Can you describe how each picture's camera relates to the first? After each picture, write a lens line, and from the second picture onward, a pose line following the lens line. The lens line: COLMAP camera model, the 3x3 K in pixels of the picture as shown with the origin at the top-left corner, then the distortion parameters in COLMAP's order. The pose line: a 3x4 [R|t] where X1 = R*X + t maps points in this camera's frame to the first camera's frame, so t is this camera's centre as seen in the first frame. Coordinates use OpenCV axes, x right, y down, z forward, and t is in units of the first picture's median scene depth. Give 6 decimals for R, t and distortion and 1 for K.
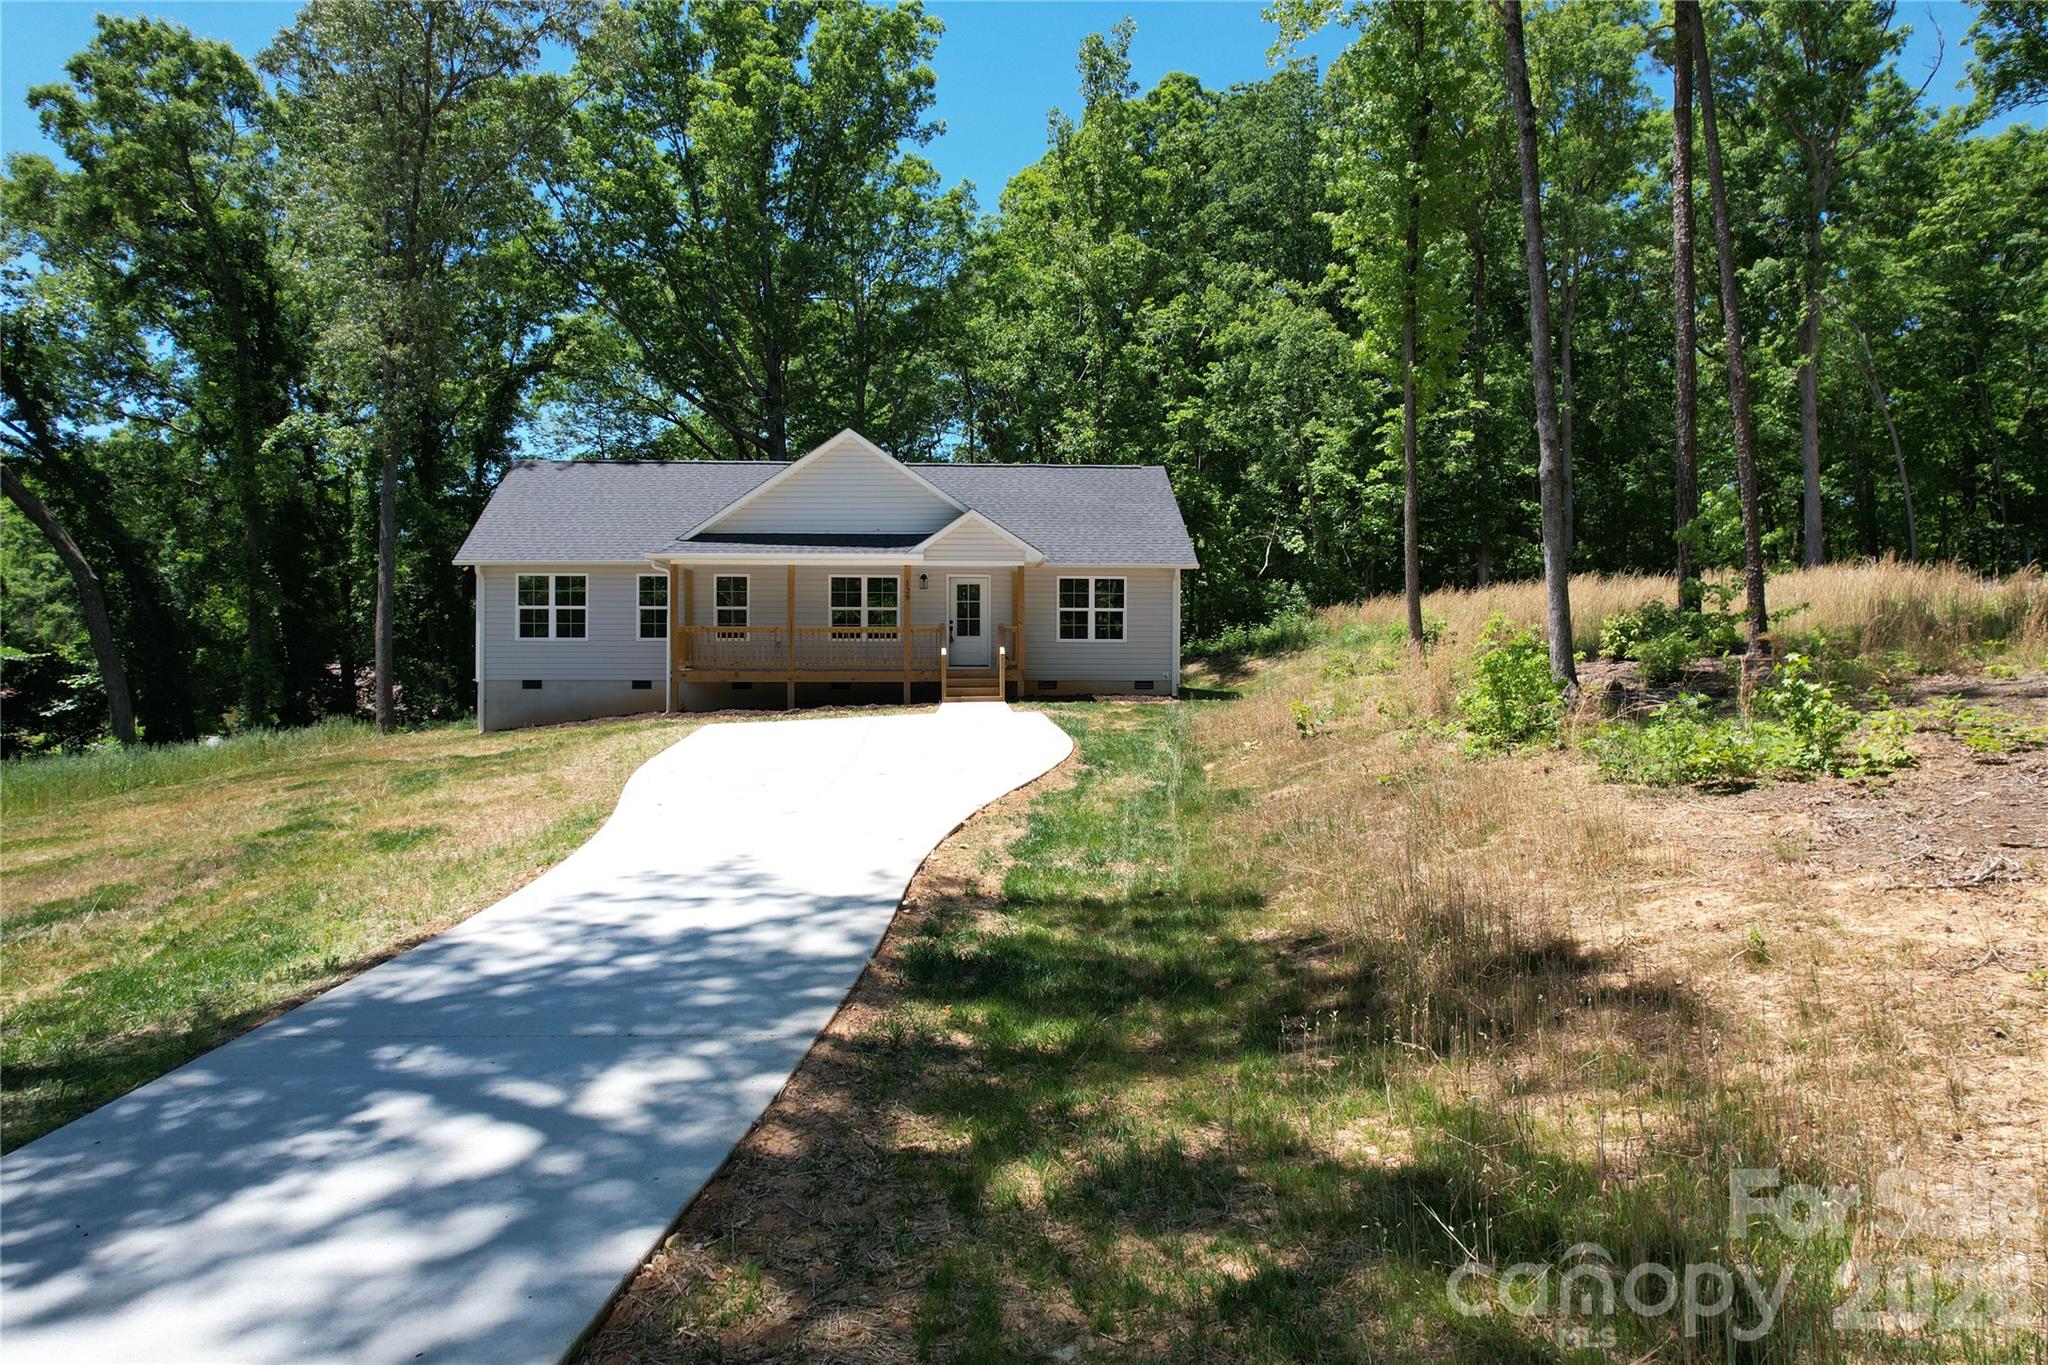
lens RADIAL K [[1268.4, 0, 1024.0], [0, 1268.4, 682.5], [0, 0, 1]] dist [-0.041177, 0.000806]
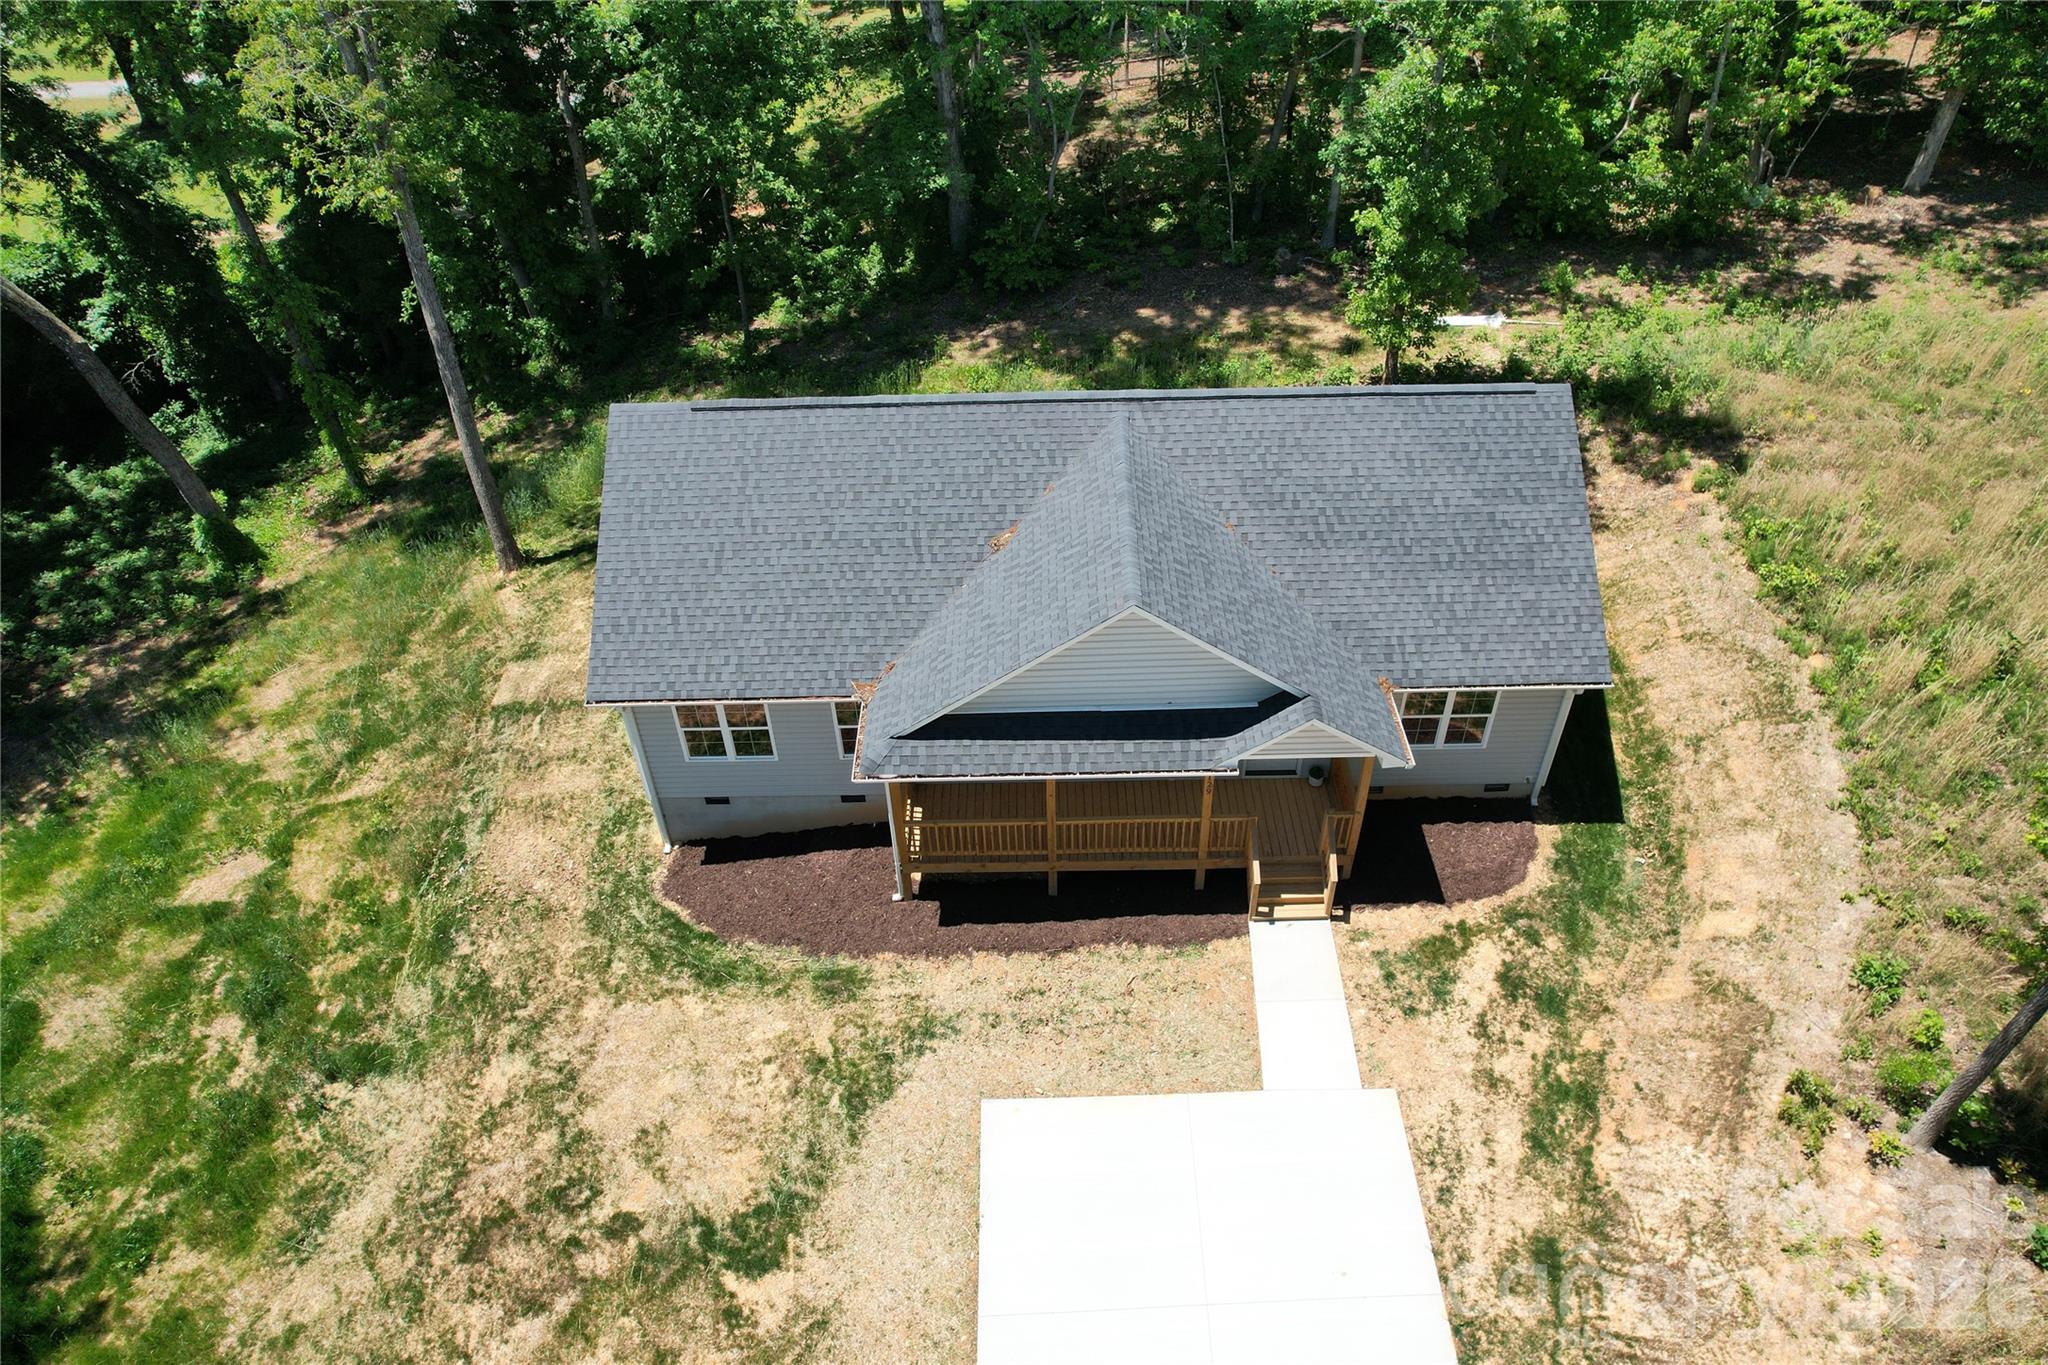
lens RADIAL K [[1306.1, 0, 1024.0], [0, 1306.1, 682.5], [0, 0, 1]] dist [-0.090105, 0.078358]
pose [[0.996099, 0.030121, -0.082941, -0.129135], [0.029654, 0.771007, 0.636136, -0.560683], [0.083109, -0.636114, 0.767106, 0.426374]]
